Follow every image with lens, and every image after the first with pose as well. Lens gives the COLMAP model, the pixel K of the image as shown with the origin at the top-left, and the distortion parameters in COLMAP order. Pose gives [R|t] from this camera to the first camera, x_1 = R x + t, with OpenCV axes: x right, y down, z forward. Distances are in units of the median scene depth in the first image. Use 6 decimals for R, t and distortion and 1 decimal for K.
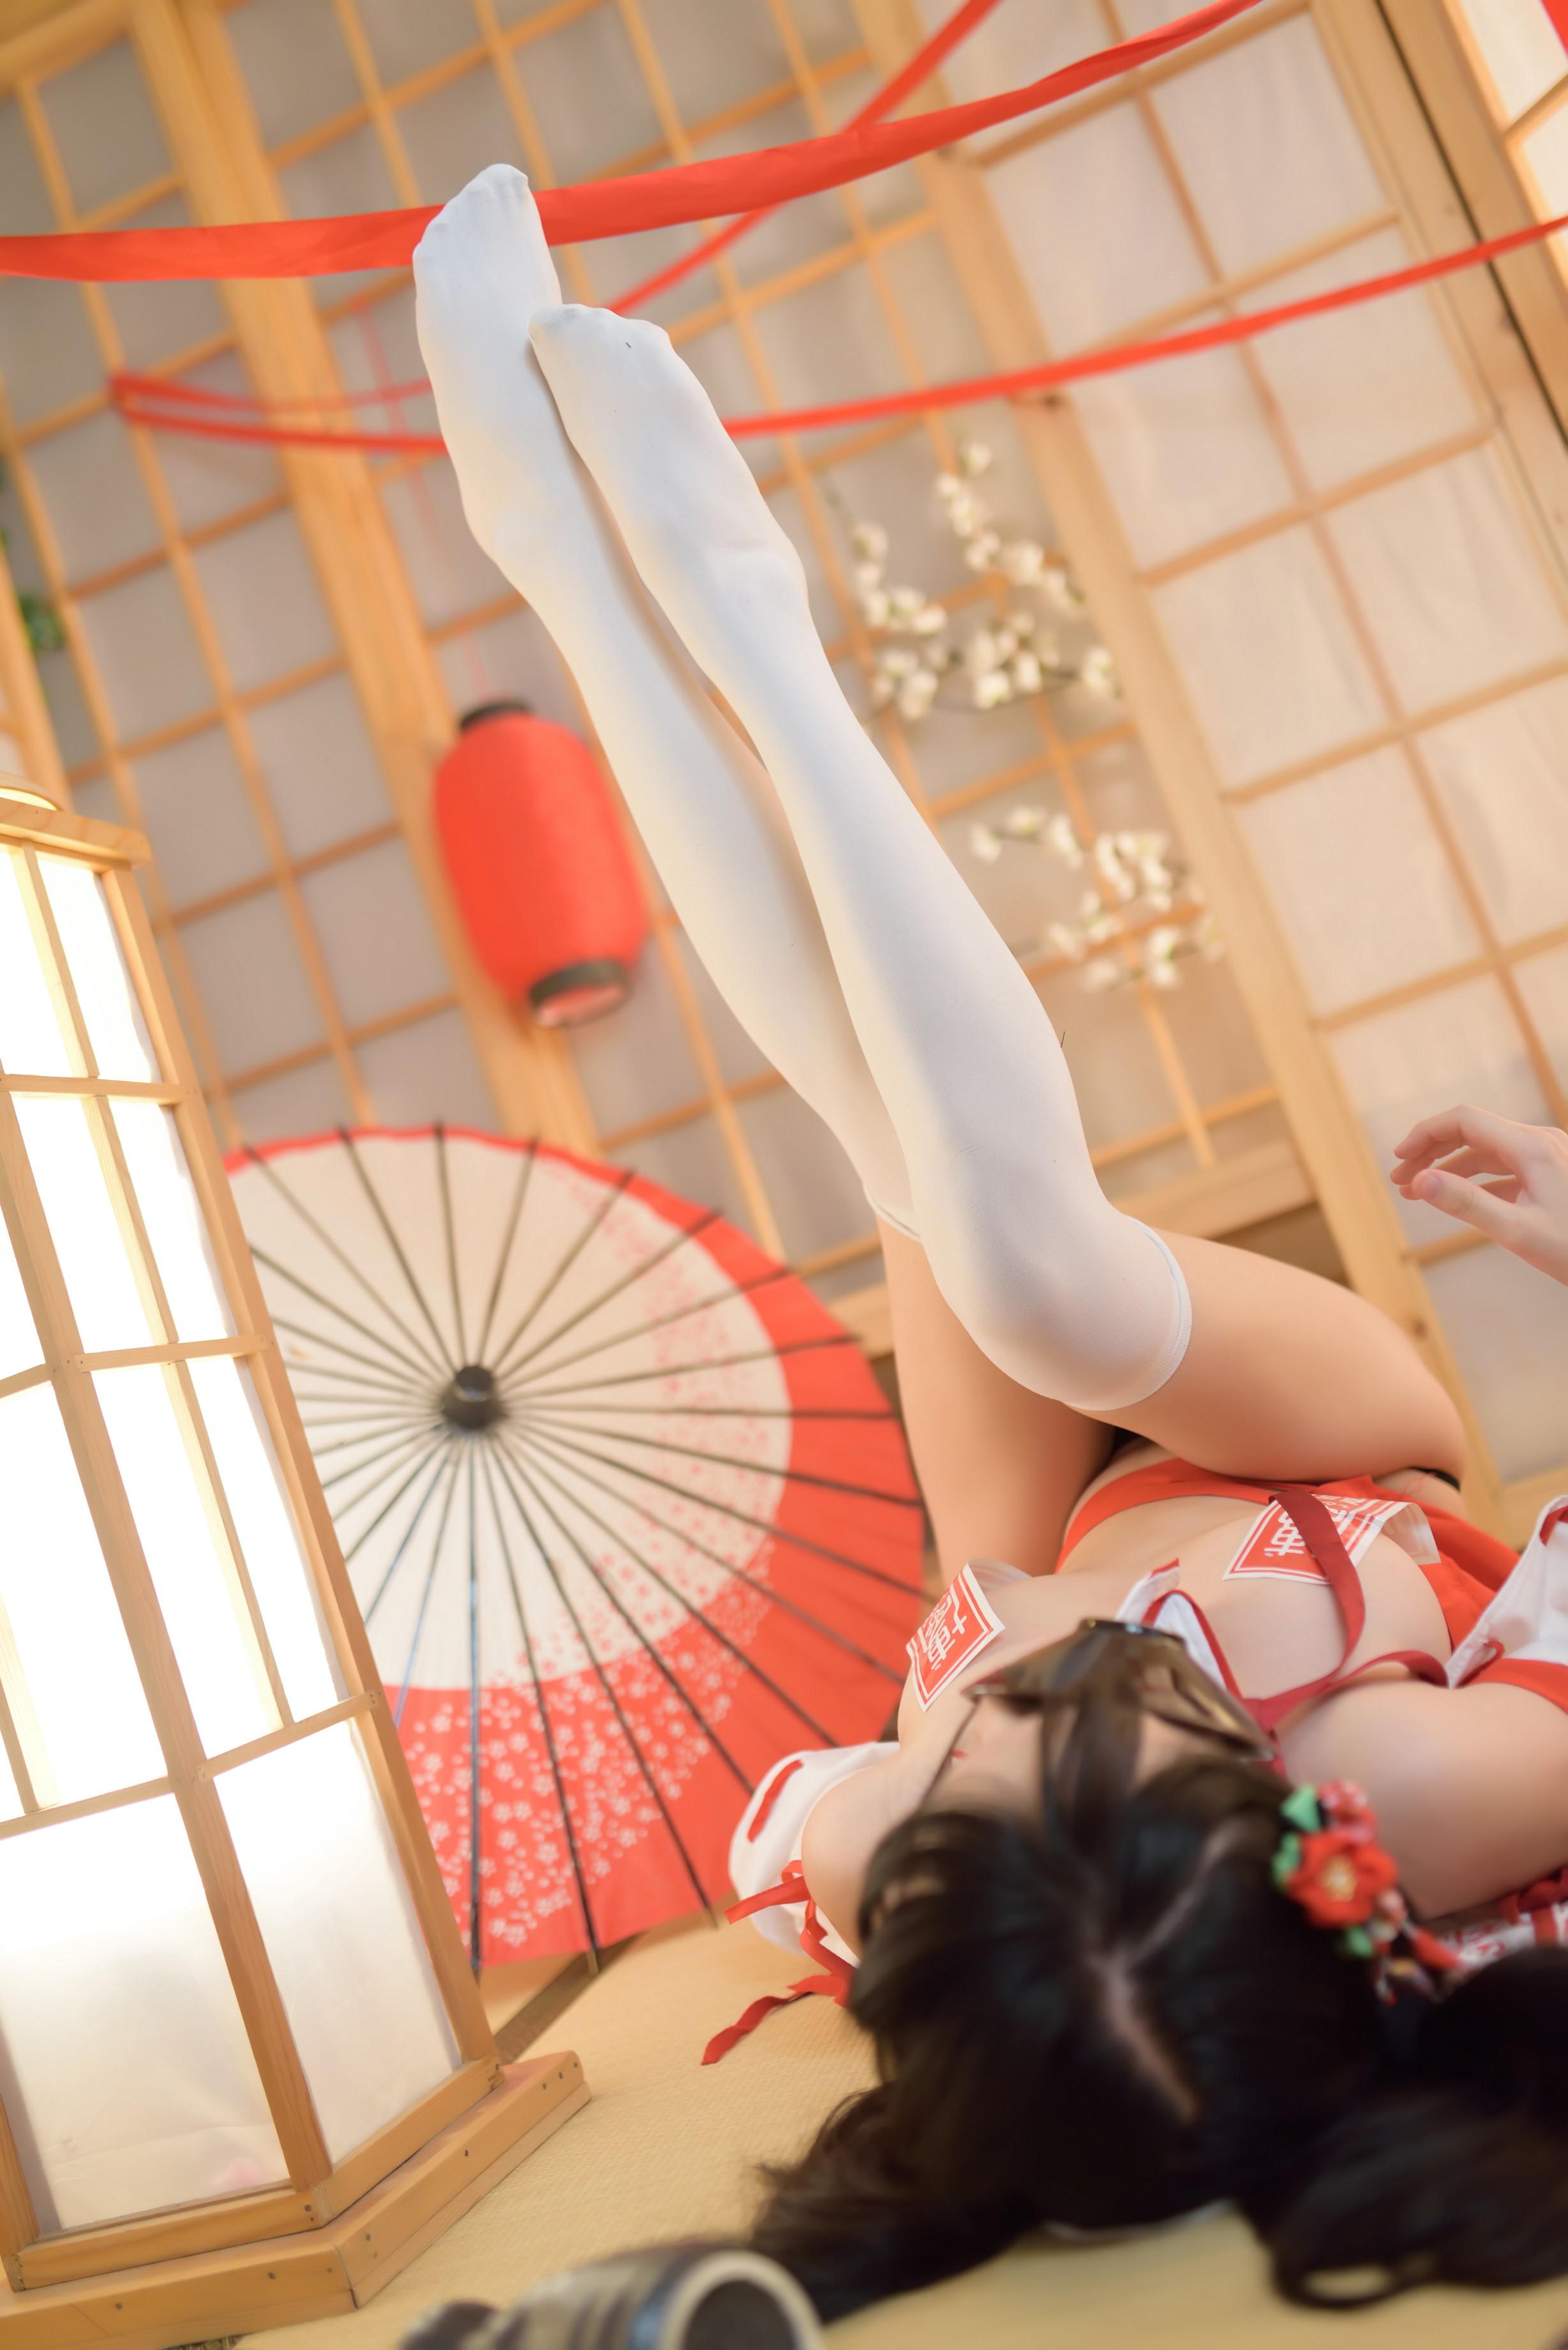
lens RADIAL K [[2277.4, 0, 784.0], [0, 2277.4, 1175.0], [0, 0, 1]] dist [-0.012808, 0.000570]
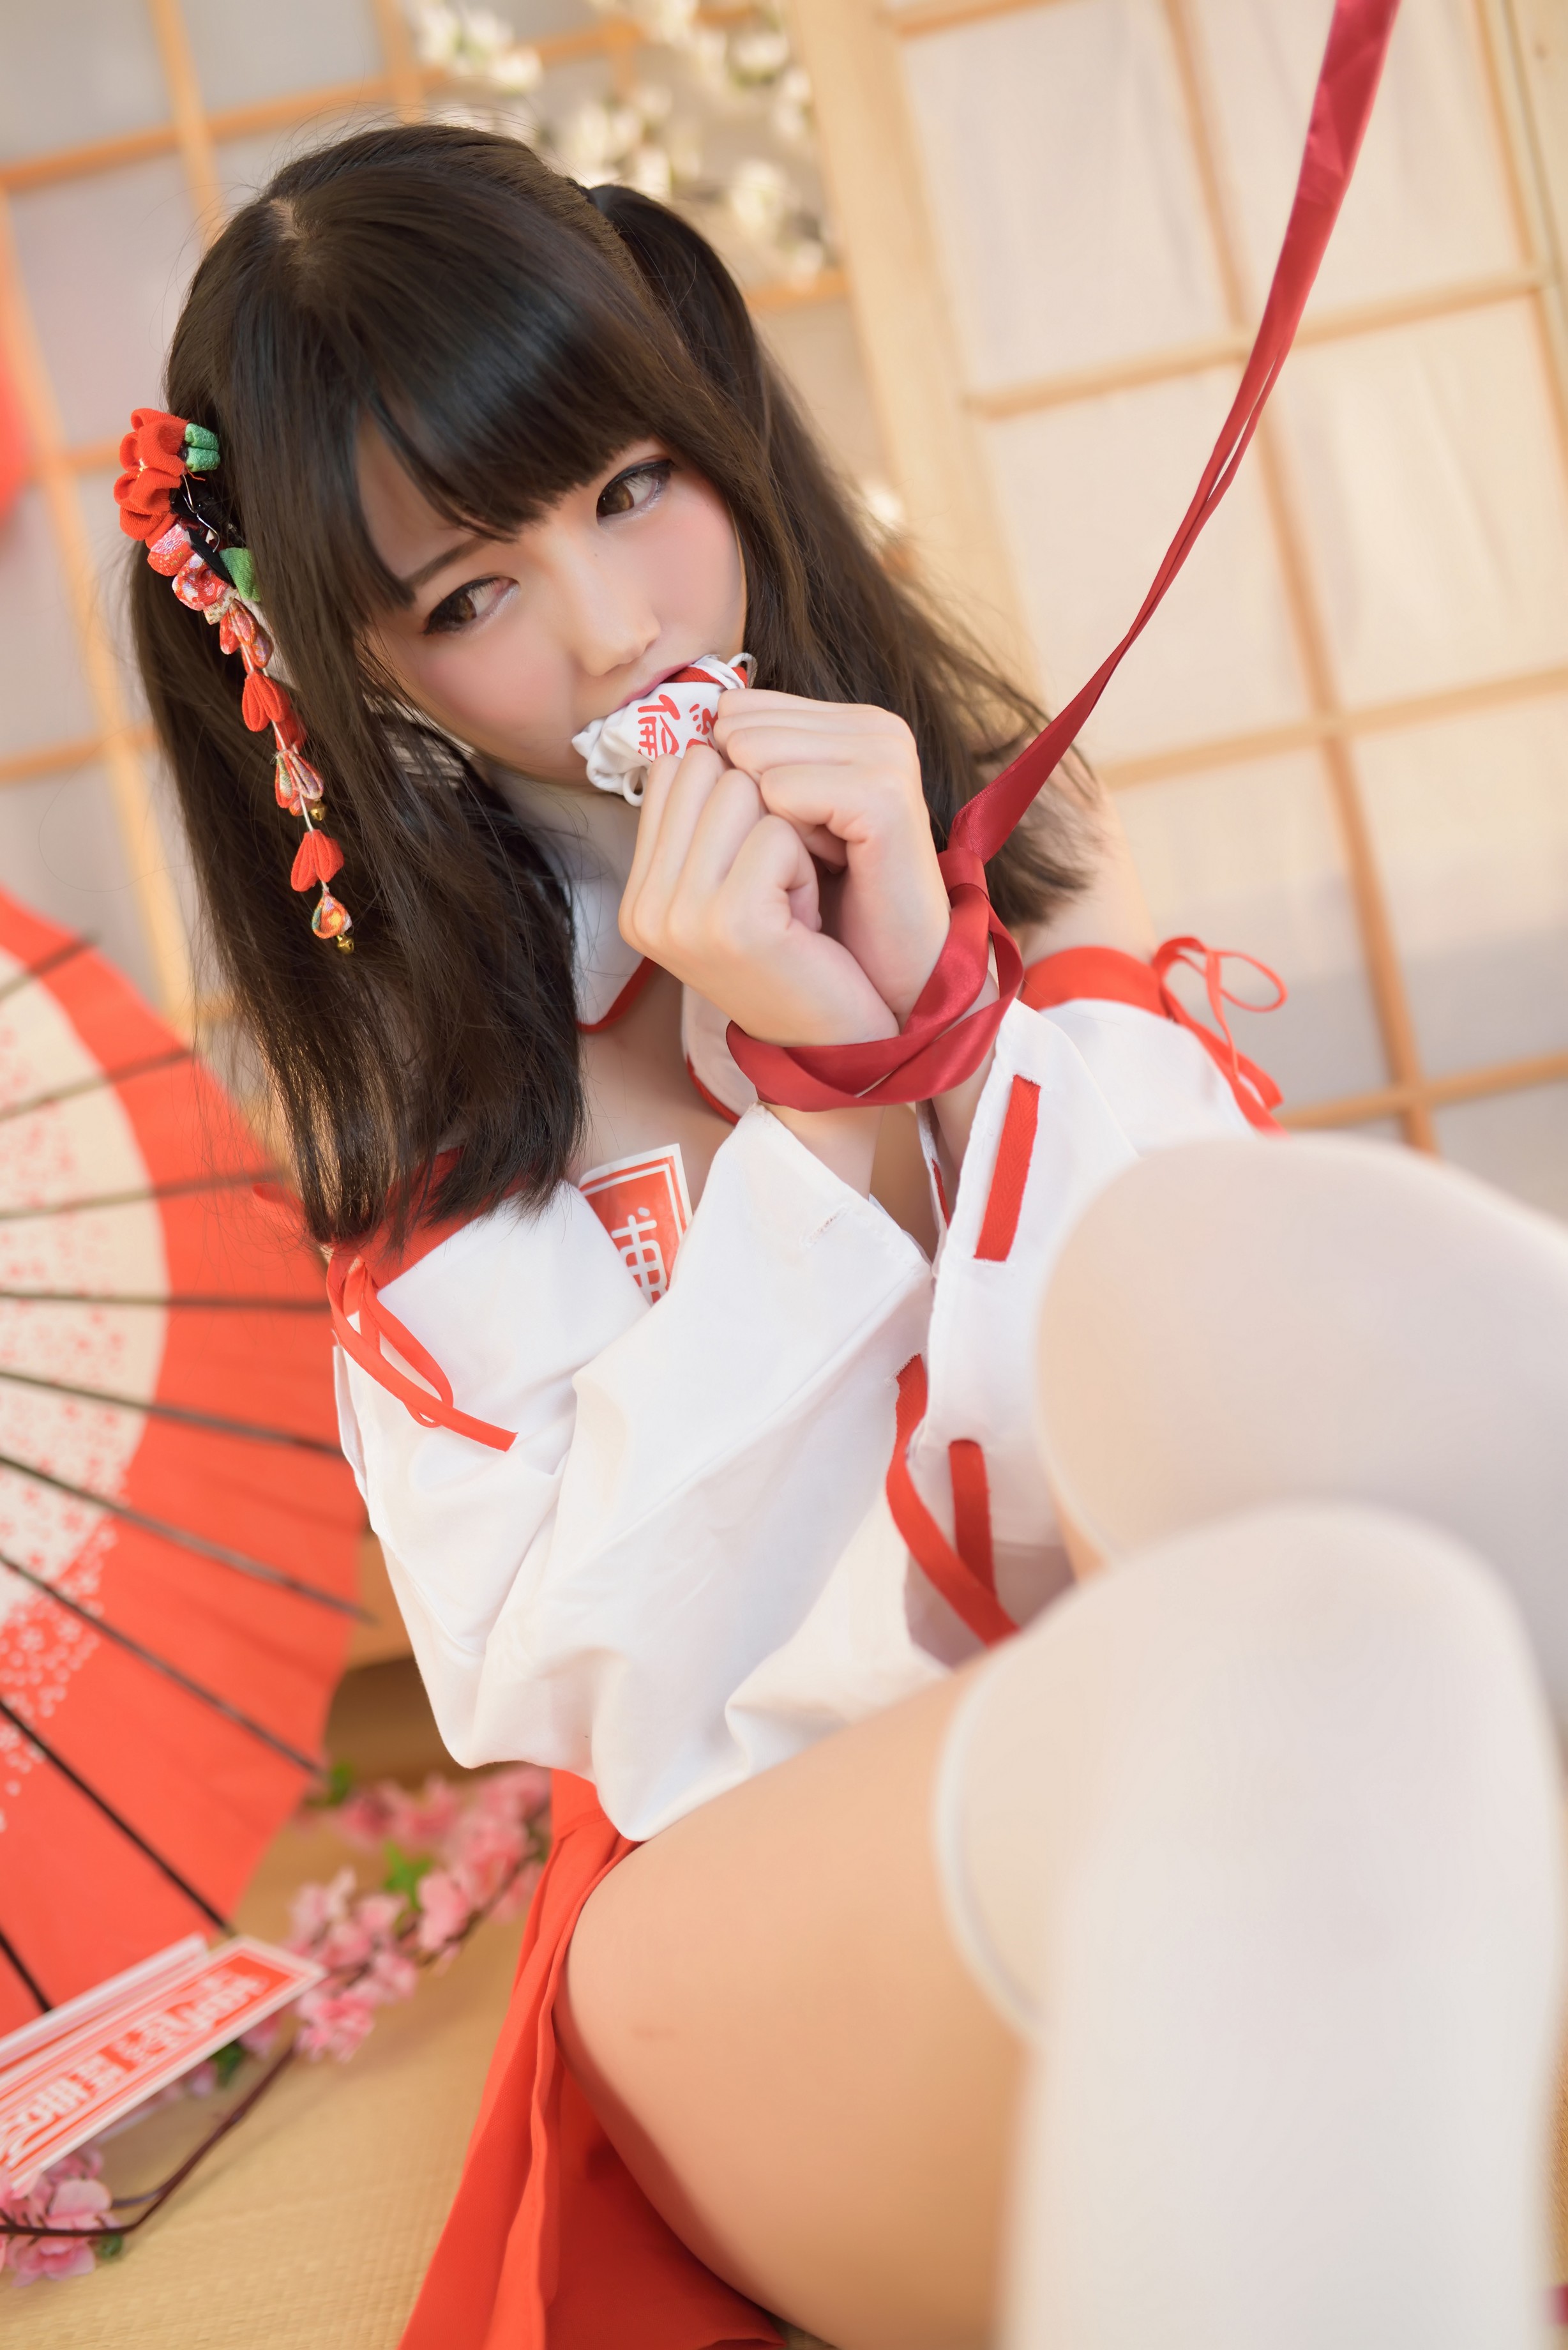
lens RADIAL K [[2277.4, 0, 784.0], [0, 2277.4, 1175.0], [0, 0, 1]] dist [-0.012808, 0.000570]
pose [[0.962391, 0.098858, 0.253045, 0.004211], [-0.136250, 0.981467, 0.134756, -0.034579], [-0.235033, -0.164165, 0.958024, 0.390524]]
